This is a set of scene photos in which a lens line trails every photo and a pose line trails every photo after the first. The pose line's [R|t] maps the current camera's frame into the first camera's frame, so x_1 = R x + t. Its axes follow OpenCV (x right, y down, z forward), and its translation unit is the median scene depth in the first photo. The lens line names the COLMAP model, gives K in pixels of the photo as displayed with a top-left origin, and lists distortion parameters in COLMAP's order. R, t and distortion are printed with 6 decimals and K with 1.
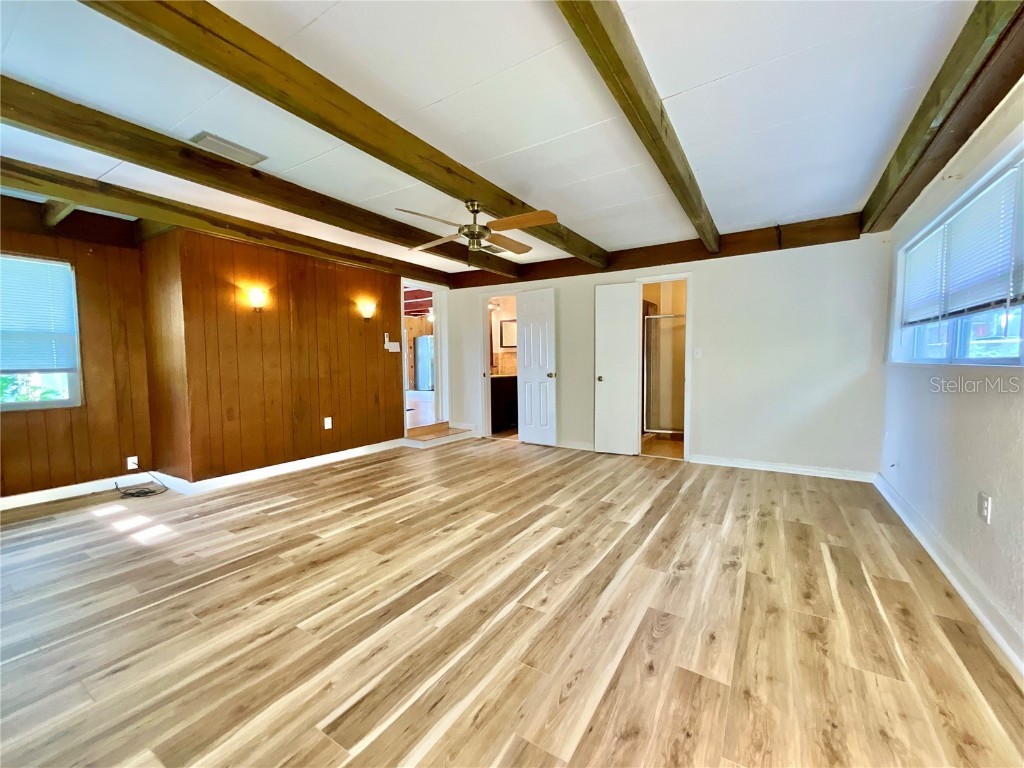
lens RADIAL K [[416.0, 0, 511.9], [0, 416.0, 386.5], [0, 0, 1]] dist [-0.008001, 0.005740]
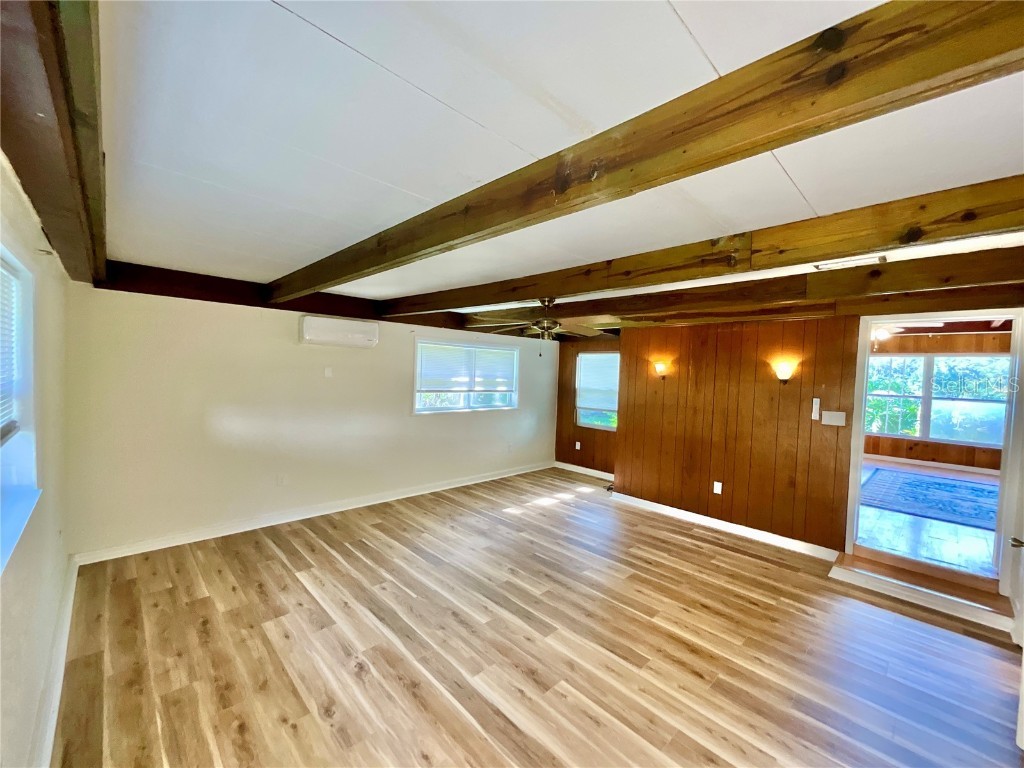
lens RADIAL K [[416.0, 0, 511.9], [0, 416.0, 386.5], [0, 0, 1]] dist [-0.008001, 0.005740]
pose [[-0.234567, 0.036292, -0.971422, 0.994907], [-0.090592, 0.994138, 0.059016, -0.264523], [0.967870, 0.101846, -0.229904, 1.181902]]
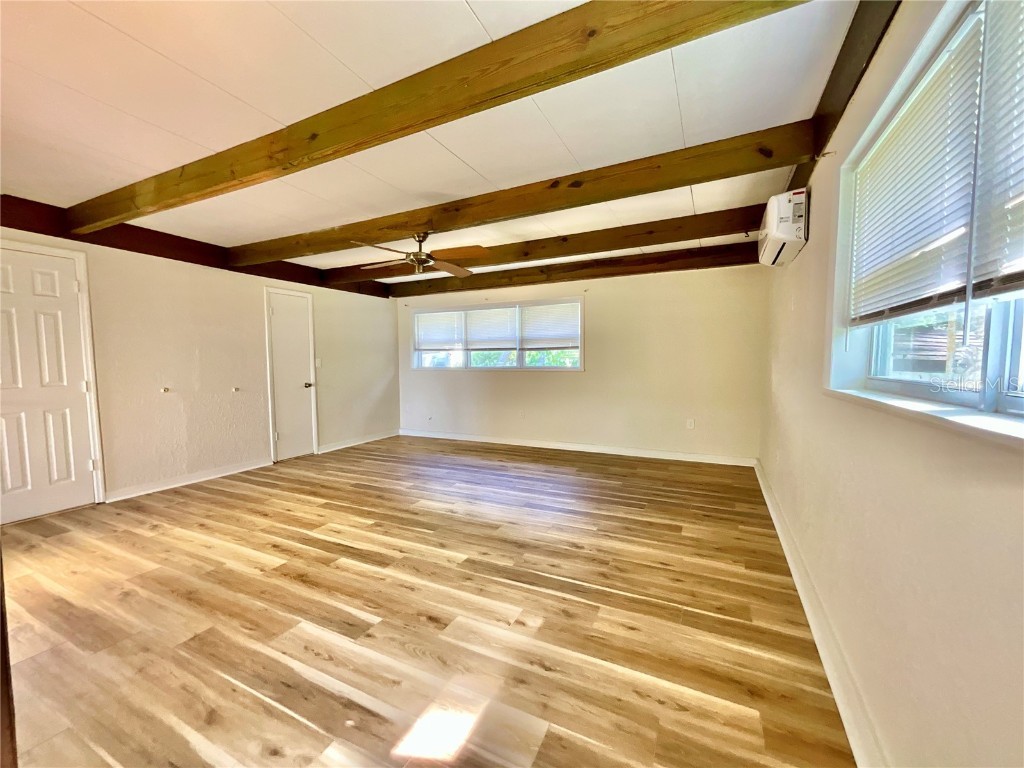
lens RADIAL K [[416.0, 0, 511.9], [0, 416.0, 386.5], [0, 0, 1]] dist [-0.008001, 0.005740]
pose [[-0.107801, -0.051161, 0.992855, -1.281080], [0.066775, 0.996047, 0.058576, -0.067849], [-0.991927, 0.072613, -0.103959, 0.894252]]
